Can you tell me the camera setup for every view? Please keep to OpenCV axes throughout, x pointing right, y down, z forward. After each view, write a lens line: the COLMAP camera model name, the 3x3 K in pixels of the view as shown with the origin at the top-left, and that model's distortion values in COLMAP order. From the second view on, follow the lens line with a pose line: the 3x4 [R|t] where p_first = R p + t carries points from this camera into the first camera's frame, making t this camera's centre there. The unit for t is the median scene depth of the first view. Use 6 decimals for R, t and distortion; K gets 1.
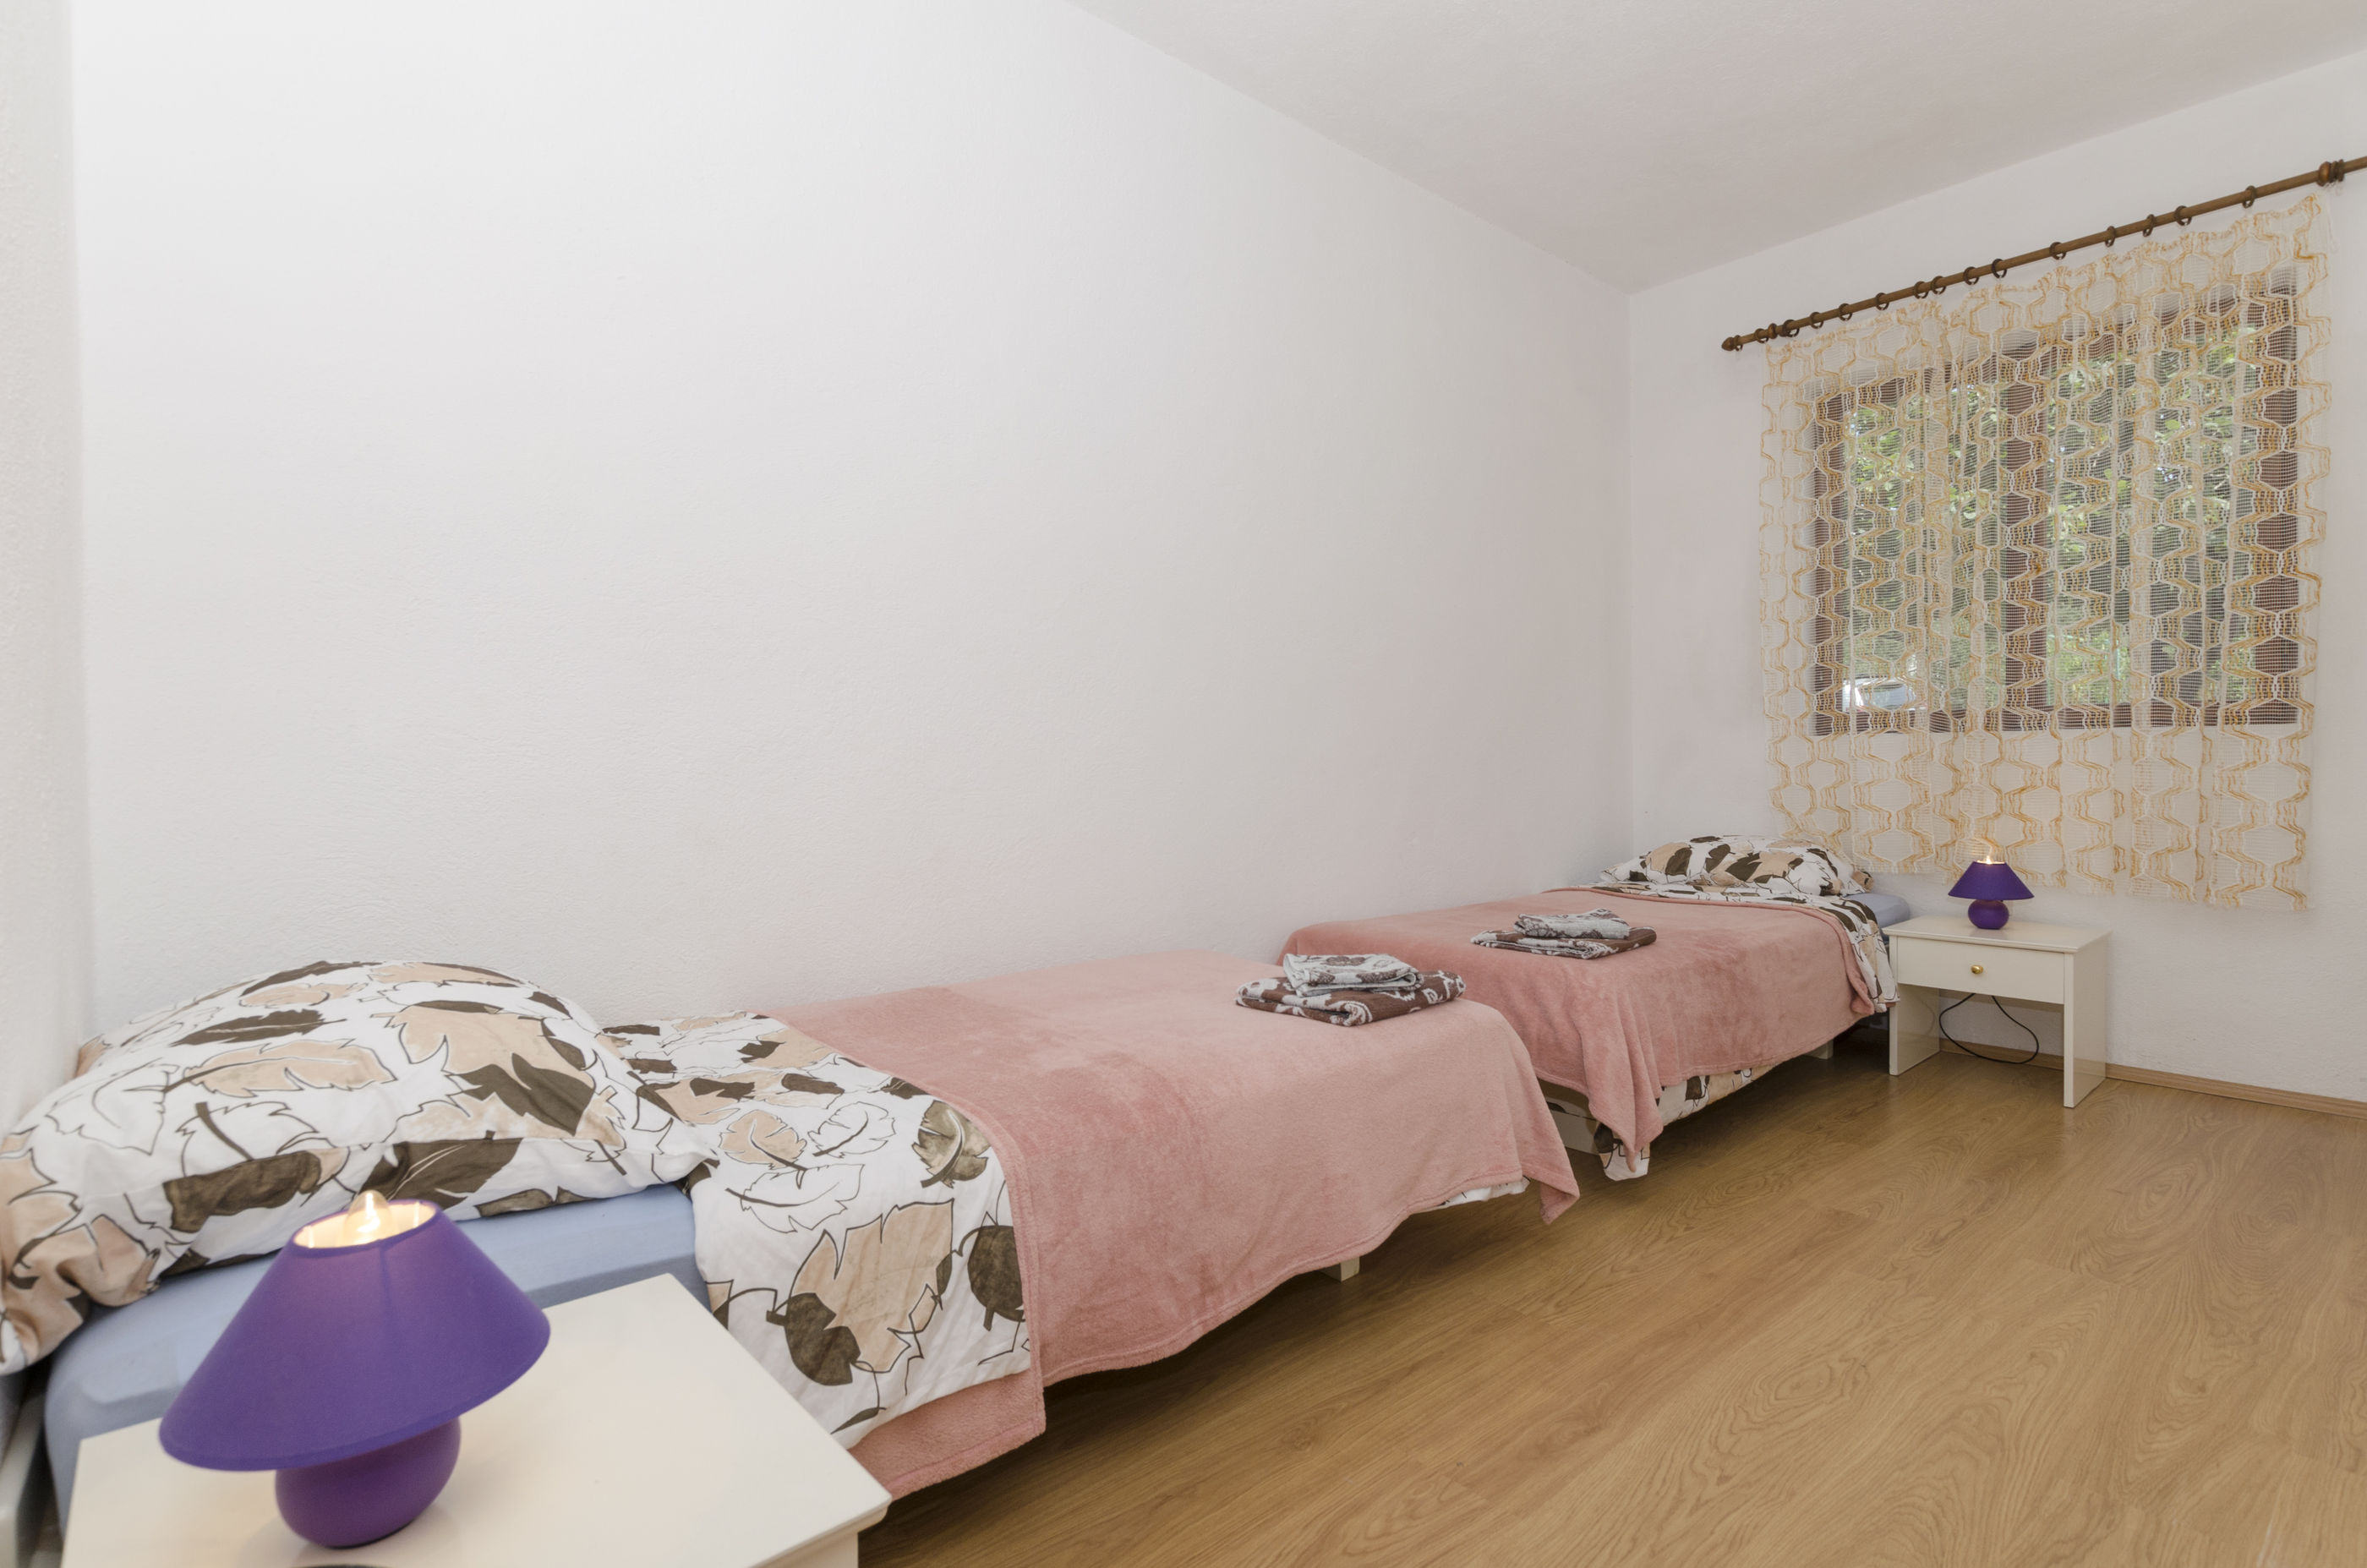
lens RADIAL K [[1105.6, 0, 1183.5], [0, 1105.6, 784.0], [0, 0, 1]] dist [-0.000463, -0.000537]
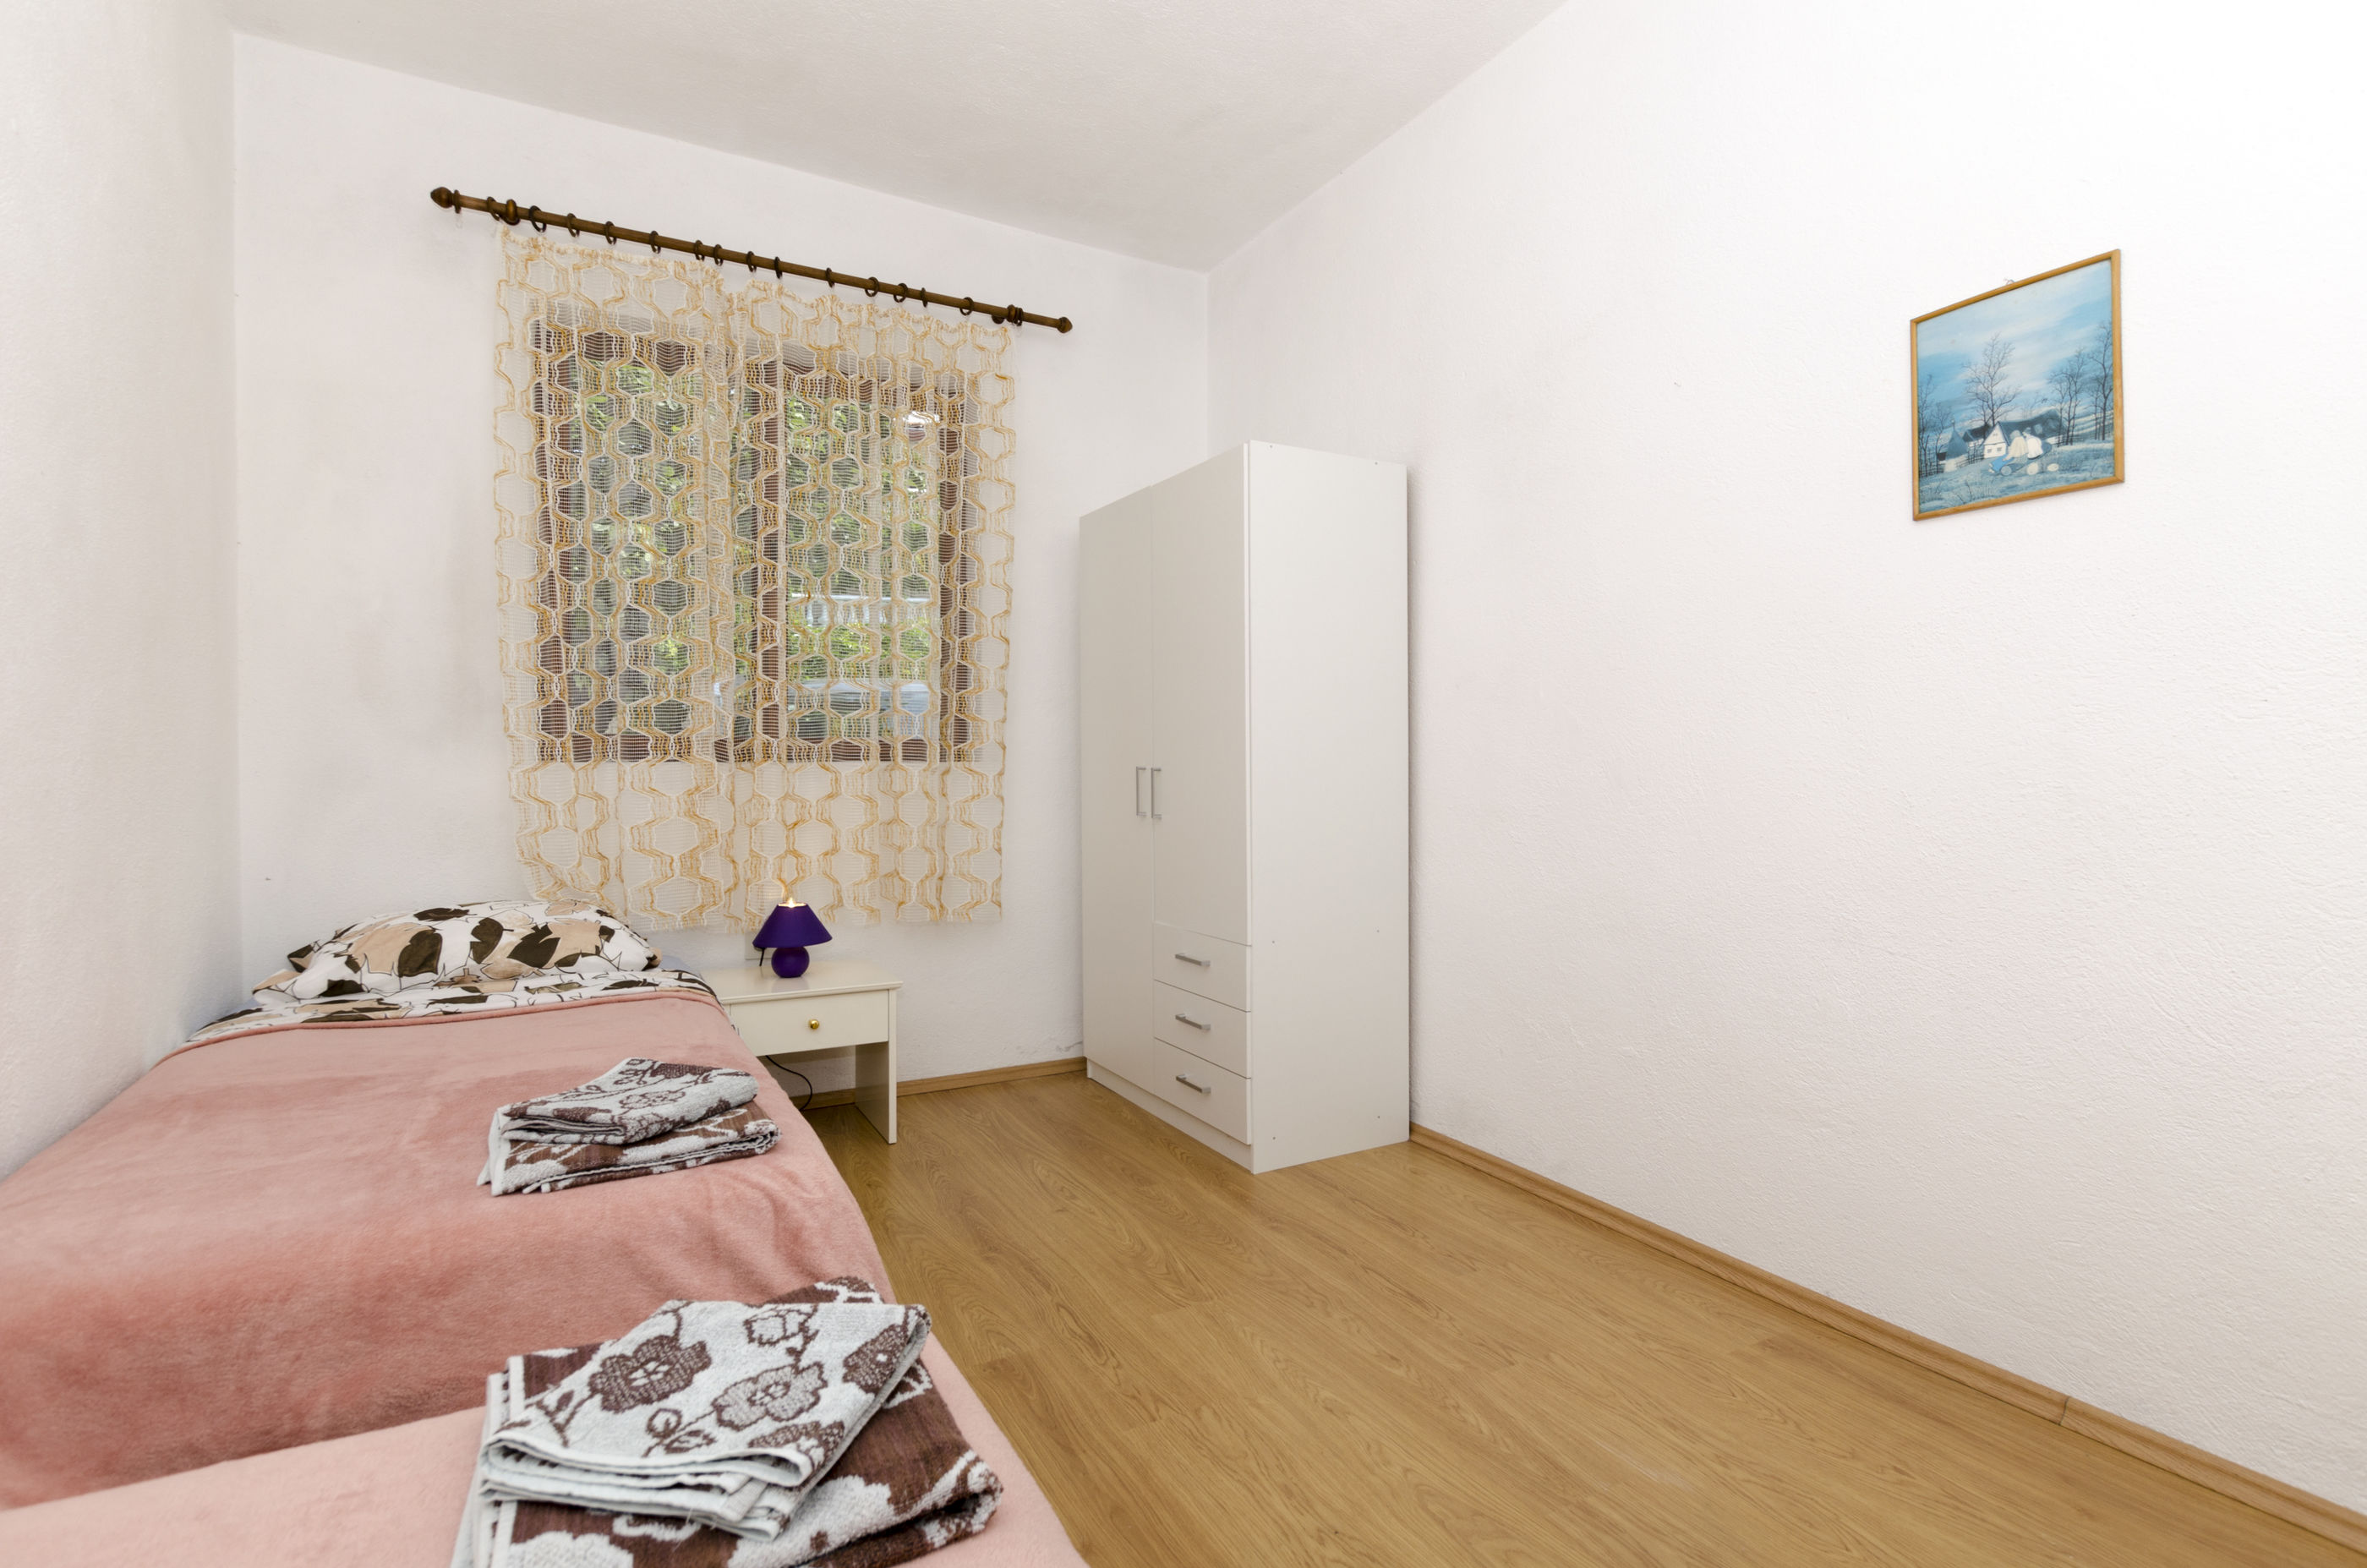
lens RADIAL K [[1126.4, 0, 1182.0], [0, 1126.4, 778.6], [0, 0, 1]] dist [-0.001689, -0.000075]
pose [[0.194936, 0.002358, 0.980813, -0.122428], [0.019247, 0.999795, -0.006229, -0.021284], [-0.980627, 0.020092, 0.194851, 0.465956]]
